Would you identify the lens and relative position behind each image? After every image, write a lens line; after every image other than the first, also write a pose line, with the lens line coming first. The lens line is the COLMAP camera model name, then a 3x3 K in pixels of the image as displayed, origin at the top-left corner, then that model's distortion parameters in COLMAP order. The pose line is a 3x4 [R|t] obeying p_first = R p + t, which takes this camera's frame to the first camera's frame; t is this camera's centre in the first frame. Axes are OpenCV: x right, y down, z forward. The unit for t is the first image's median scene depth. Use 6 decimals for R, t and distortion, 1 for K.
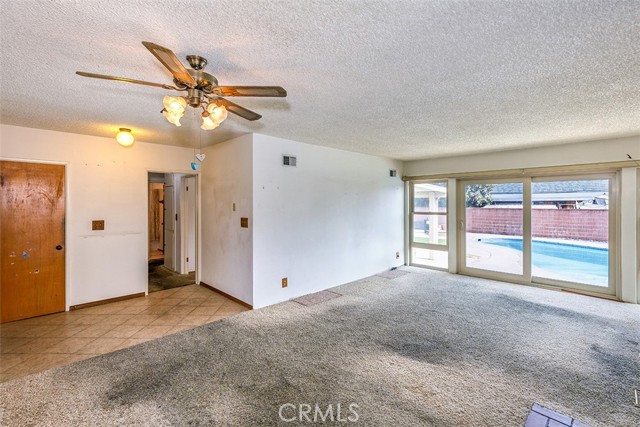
lens RADIAL K [[292.7, 0, 319.2], [0, 292.7, 204.9], [0, 0, 1]] dist [0.005801, 0.000203]
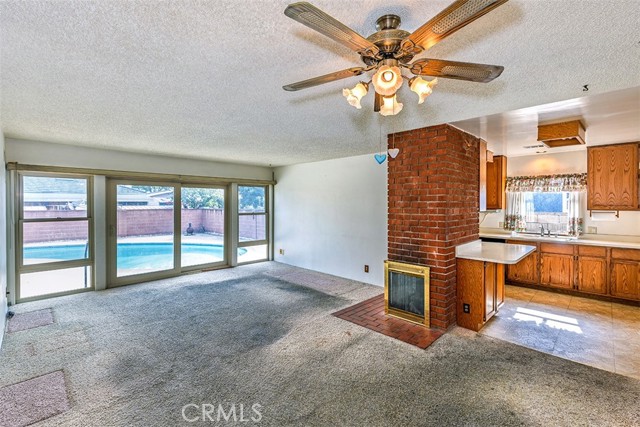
lens RADIAL K [[292.7, 0, 323.4], [0, 292.7, 204.0], [0, 0, 1]] dist [0.005801, 0.000203]
pose [[-0.028105, -0.002910, 0.999601, -0.553892], [0.007894, 0.999964, 0.003133, -0.009796], [-0.999574, 0.007979, -0.028081, 0.554870]]
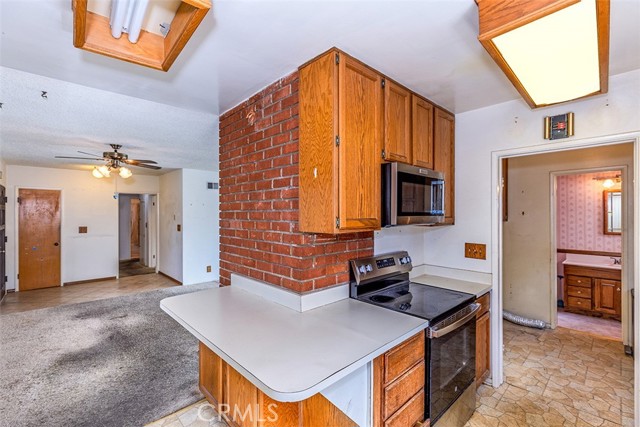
lens RADIAL K [[292.7, 0, 321.1], [0, 292.7, 213.9], [0, 0, 1]] dist [0.005801, 0.000203]
pose [[0.999800, -0.002487, -0.019851, 0.491492], [0.002382, 0.999983, -0.005350, -0.001287], [0.019863, 0.005302, 0.999789, -0.472941]]
